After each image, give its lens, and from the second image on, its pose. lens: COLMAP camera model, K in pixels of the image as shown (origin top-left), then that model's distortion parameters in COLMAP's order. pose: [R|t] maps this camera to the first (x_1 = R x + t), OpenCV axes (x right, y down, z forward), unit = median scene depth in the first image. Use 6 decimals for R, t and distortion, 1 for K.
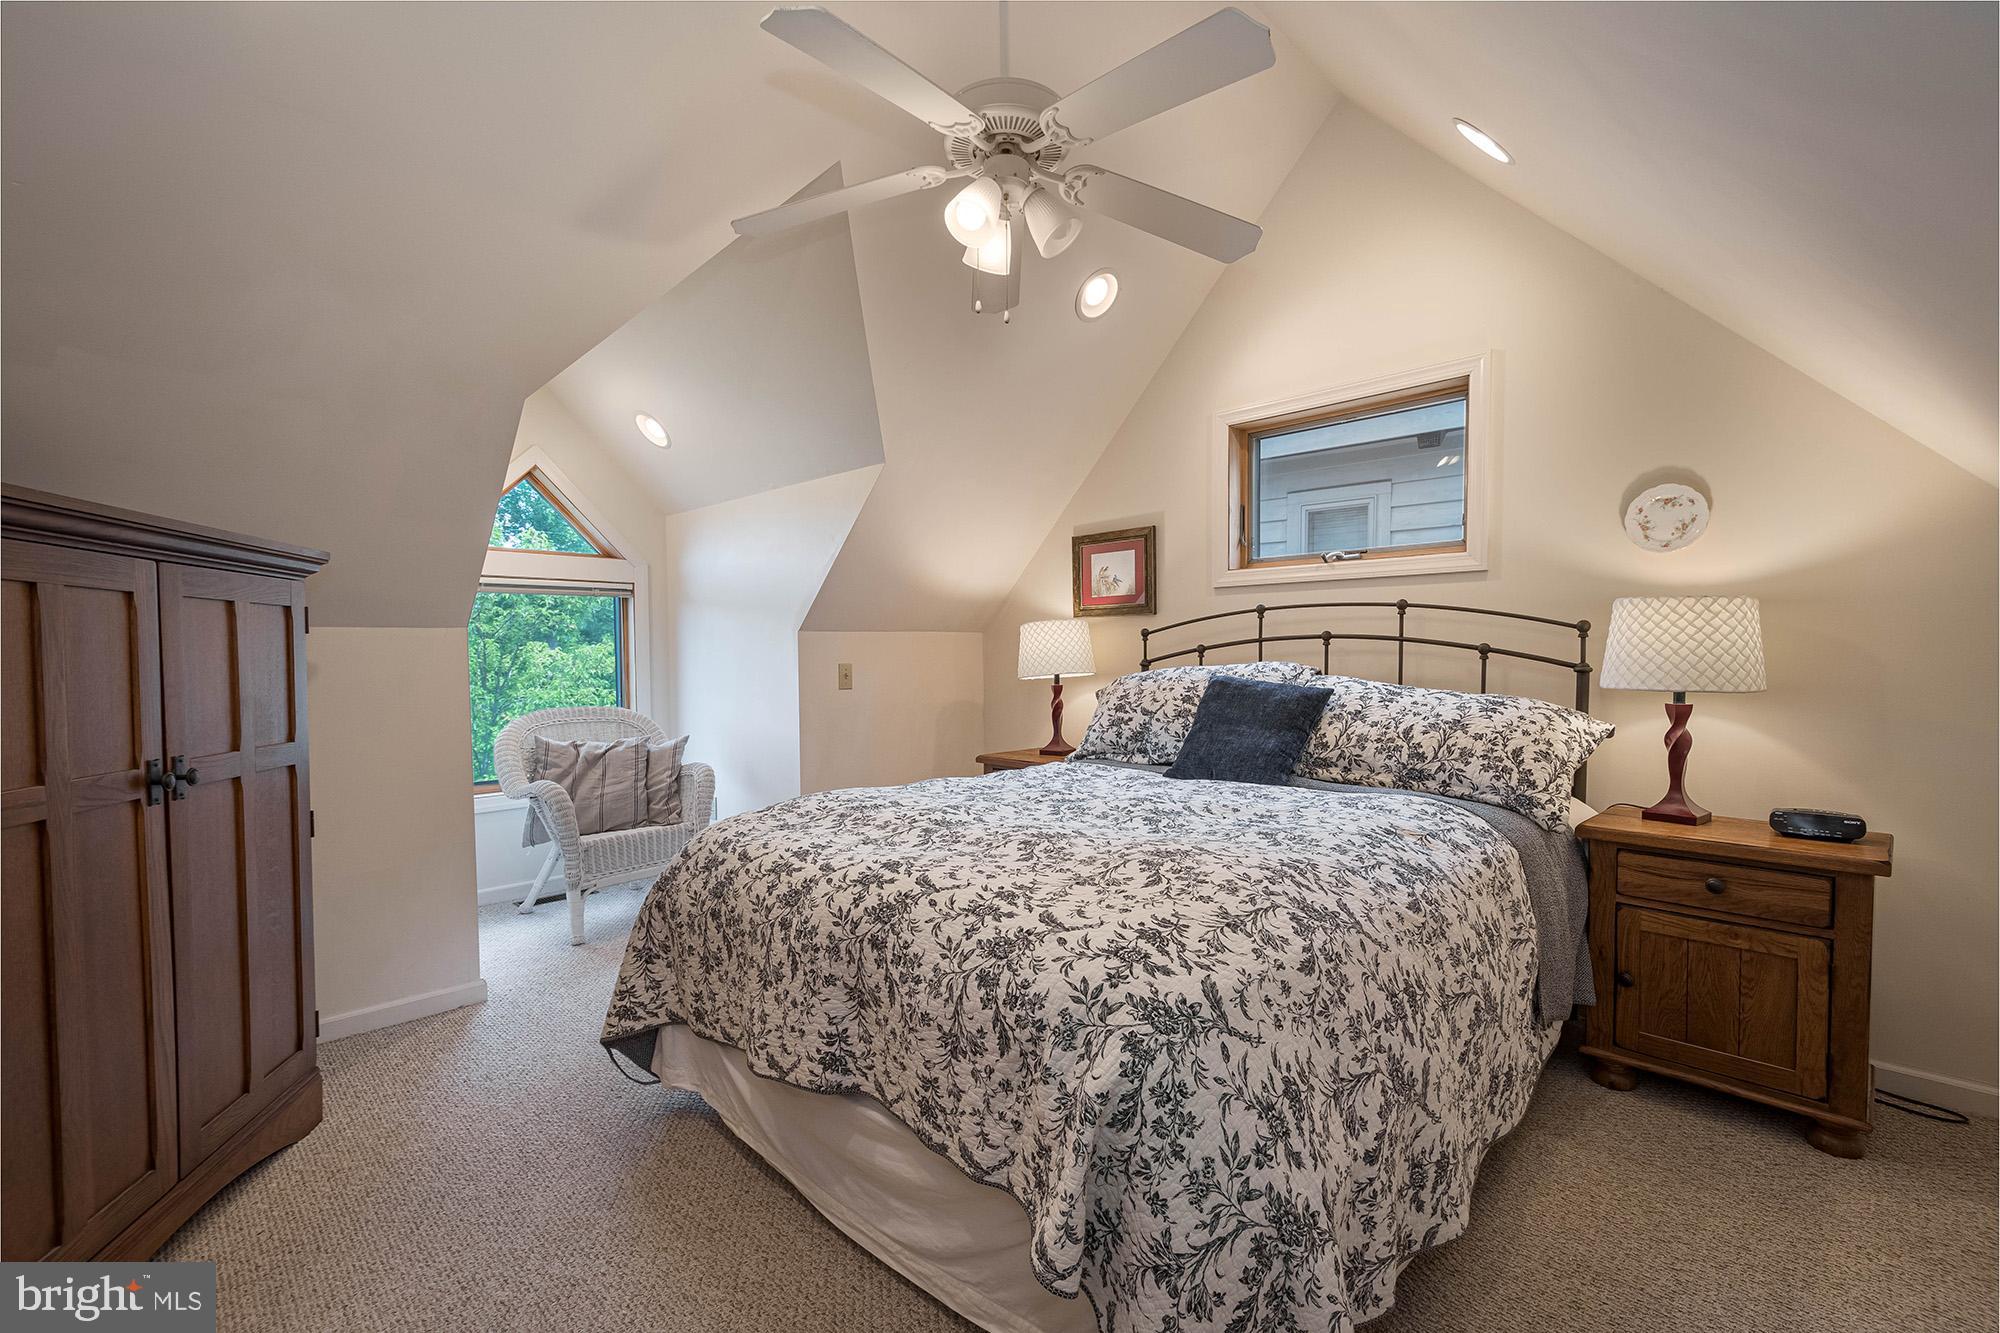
lens RADIAL K [[861.8, 0, 1012.2], [0, 861.8, 668.4], [0, 0, 1]] dist [0.010193, 0.000539]
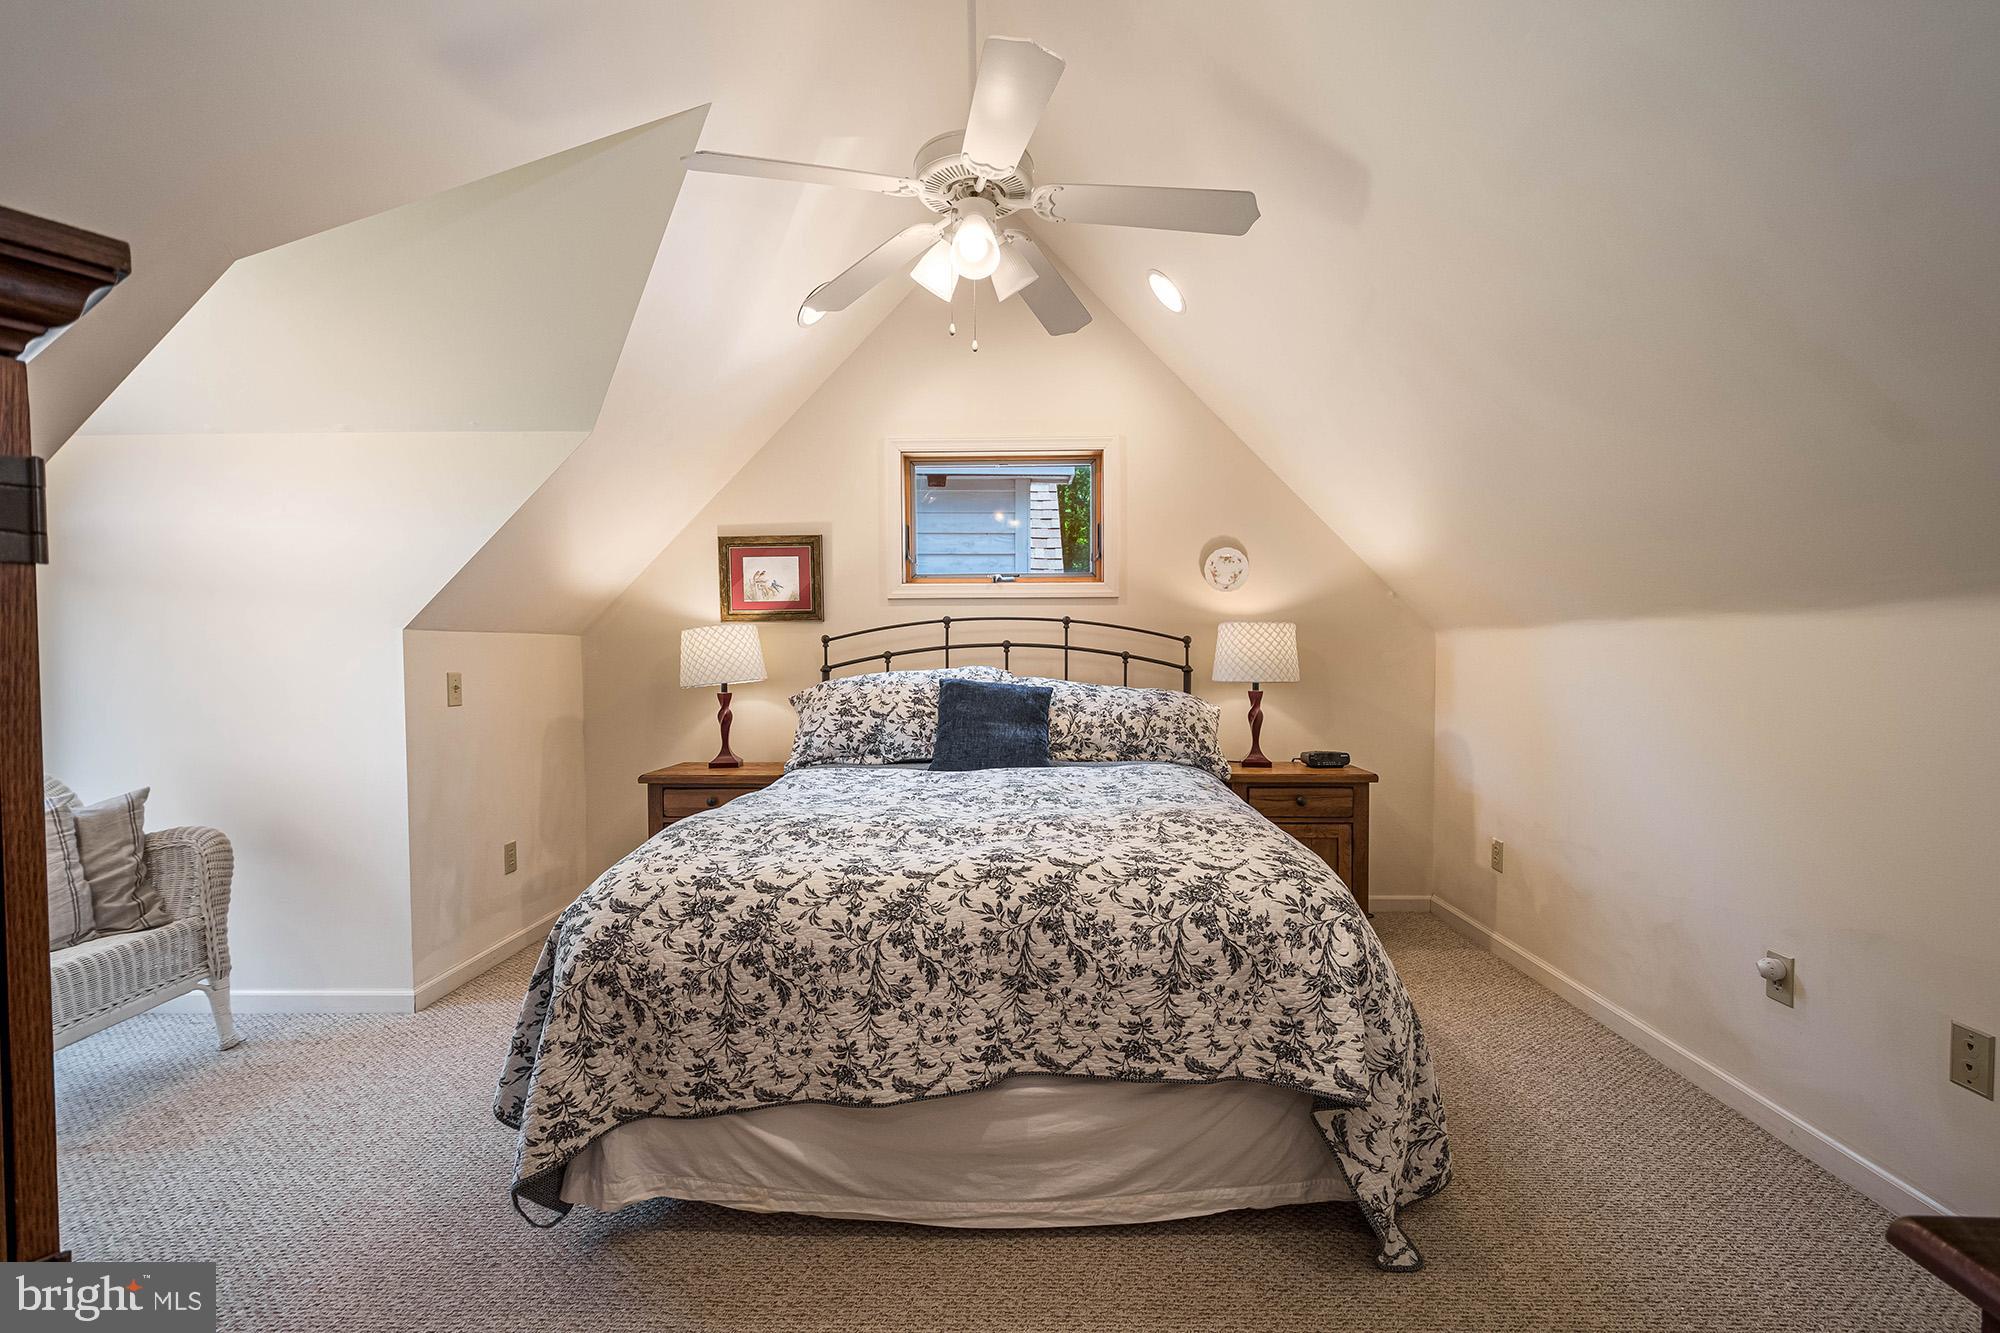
lens RADIAL K [[861.8, 0, 1018.0], [0, 861.8, 665.1], [0, 0, 1]] dist [0.010193, 0.000539]
pose [[0.737853, -0.004366, 0.674947, -0.531495], [0.014032, 0.999862, -0.008872, 0.002150], [-0.674815, 0.016017, 0.737813, 0.131876]]
